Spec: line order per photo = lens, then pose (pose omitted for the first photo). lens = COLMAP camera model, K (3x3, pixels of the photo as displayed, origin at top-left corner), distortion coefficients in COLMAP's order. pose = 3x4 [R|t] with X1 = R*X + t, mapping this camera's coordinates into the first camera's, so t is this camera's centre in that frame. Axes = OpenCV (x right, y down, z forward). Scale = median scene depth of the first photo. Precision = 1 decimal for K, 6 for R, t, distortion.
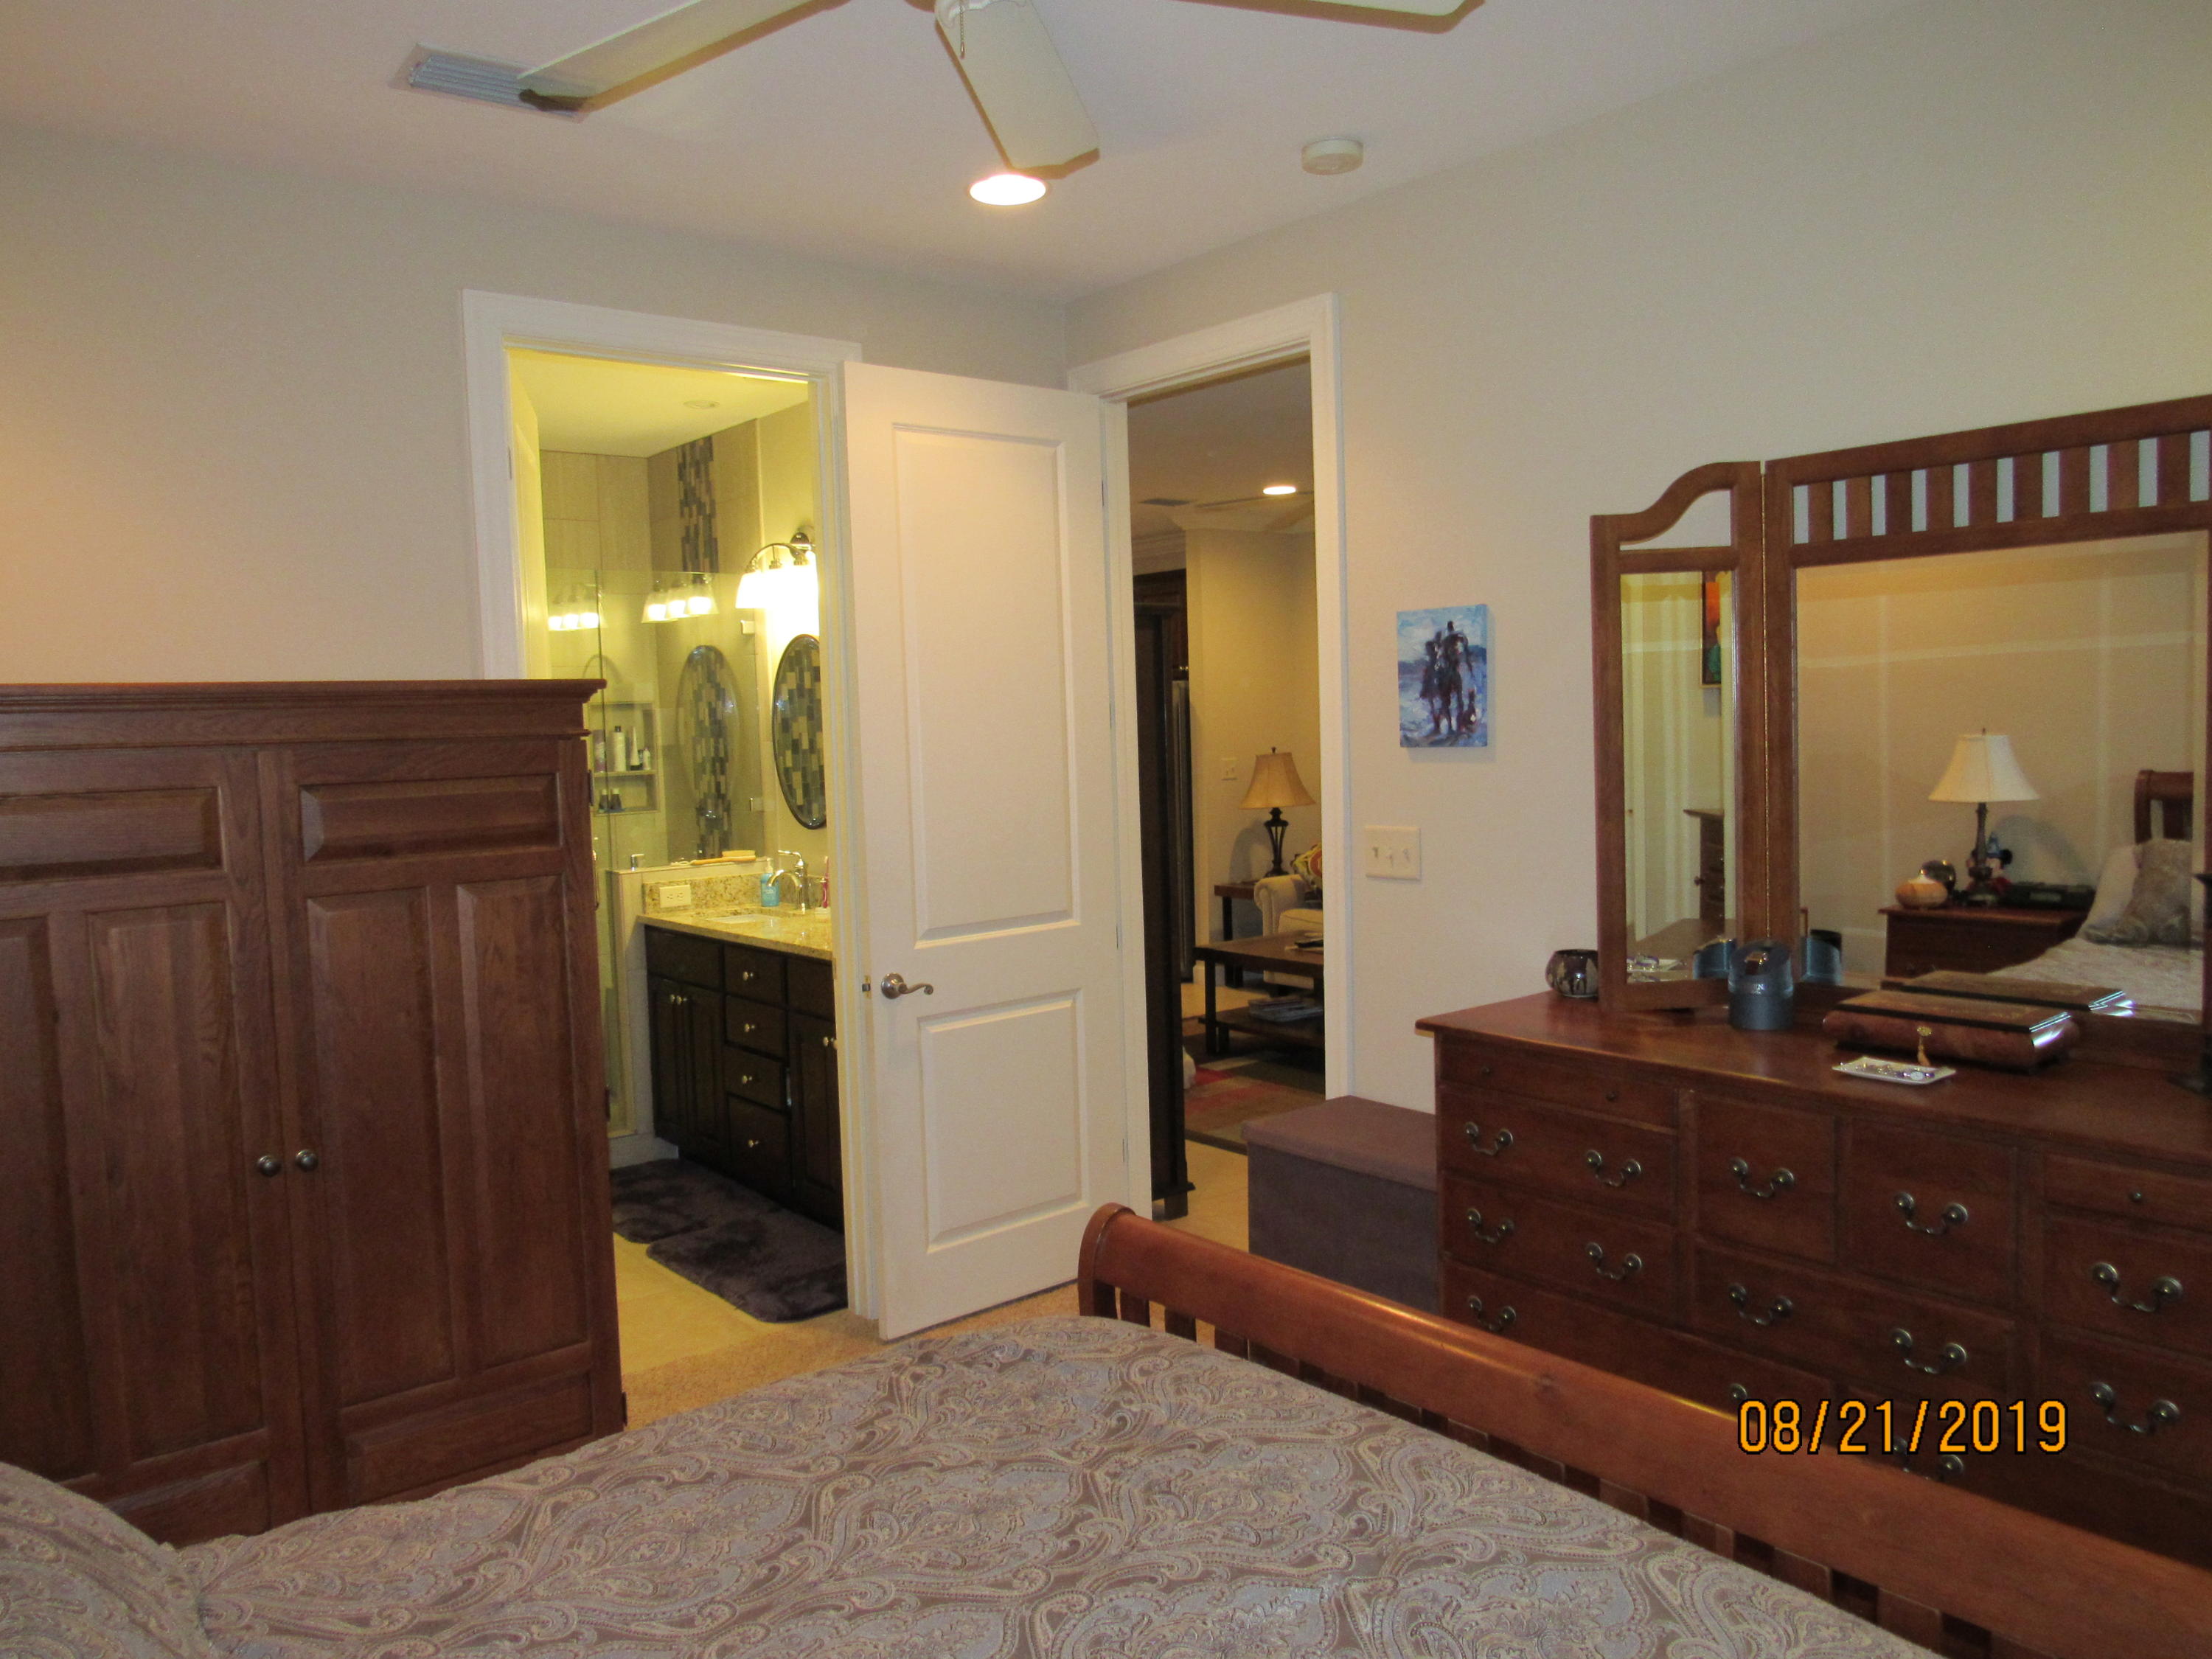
lens RADIAL K [[1600.6, 0, 1100.0], [0, 1600.6, 818.6], [0, 0, 1]] dist [-0.006989, 0.031752]
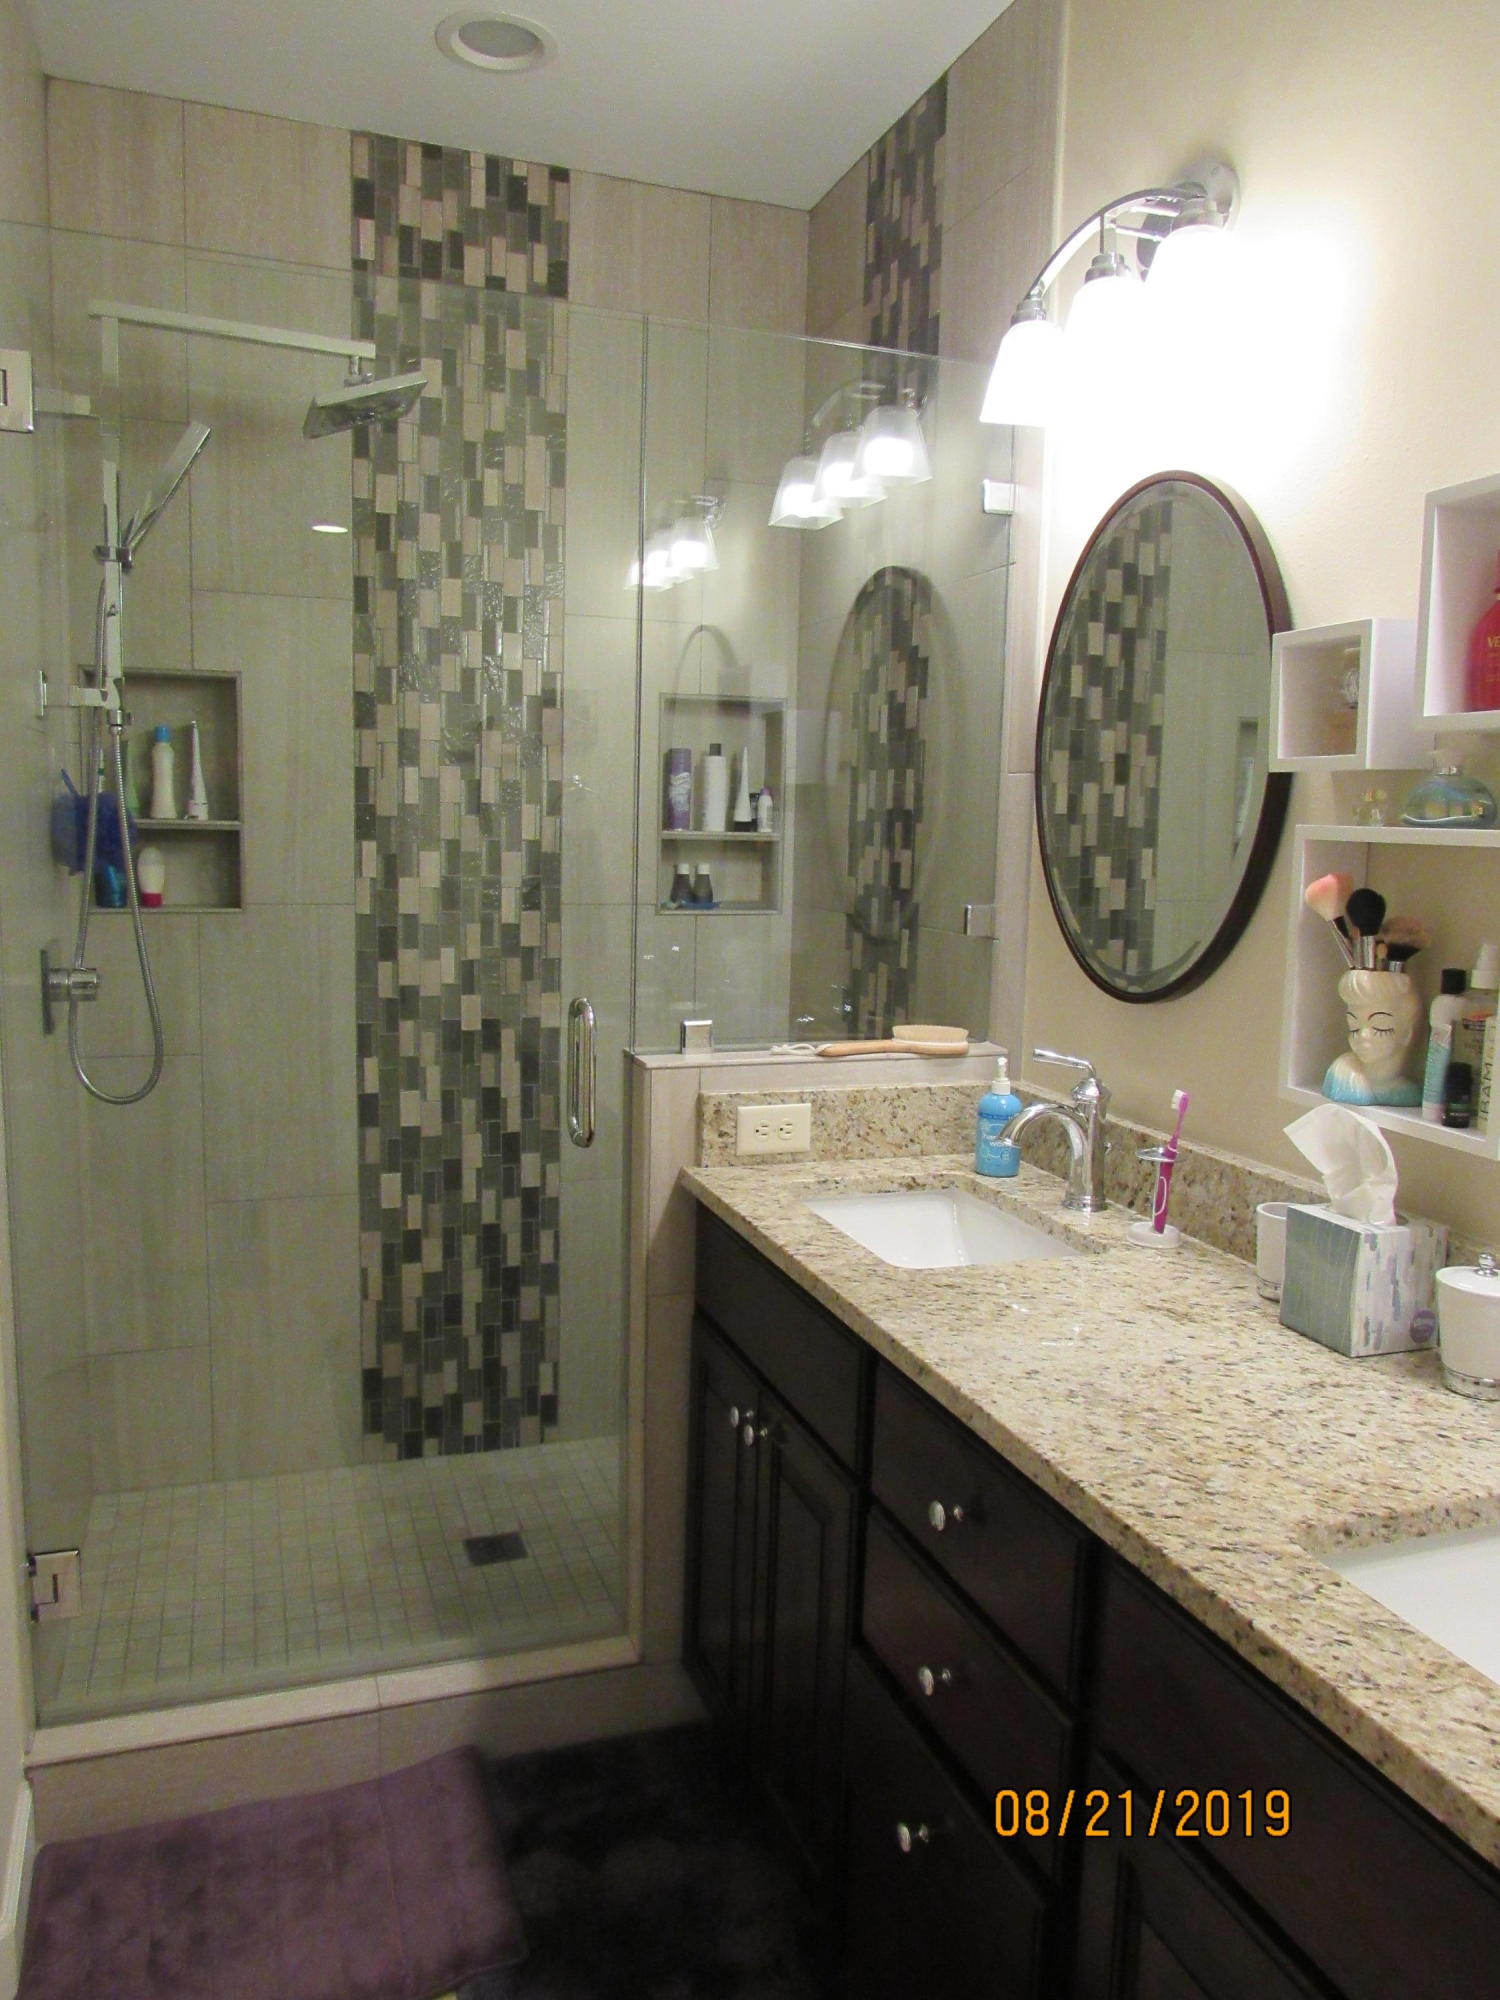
lens RADIAL K [[1447.2, 0, 741.7], [0, 1447.2, 1008.2], [0, 0, 1]] dist [-0.006989, 0.031752]
pose [[0.941108, 0.096068, -0.324170, -0.140120], [-0.073715, 0.994019, 0.080575, -0.011516], [0.329972, -0.051934, 0.942561, 0.584939]]
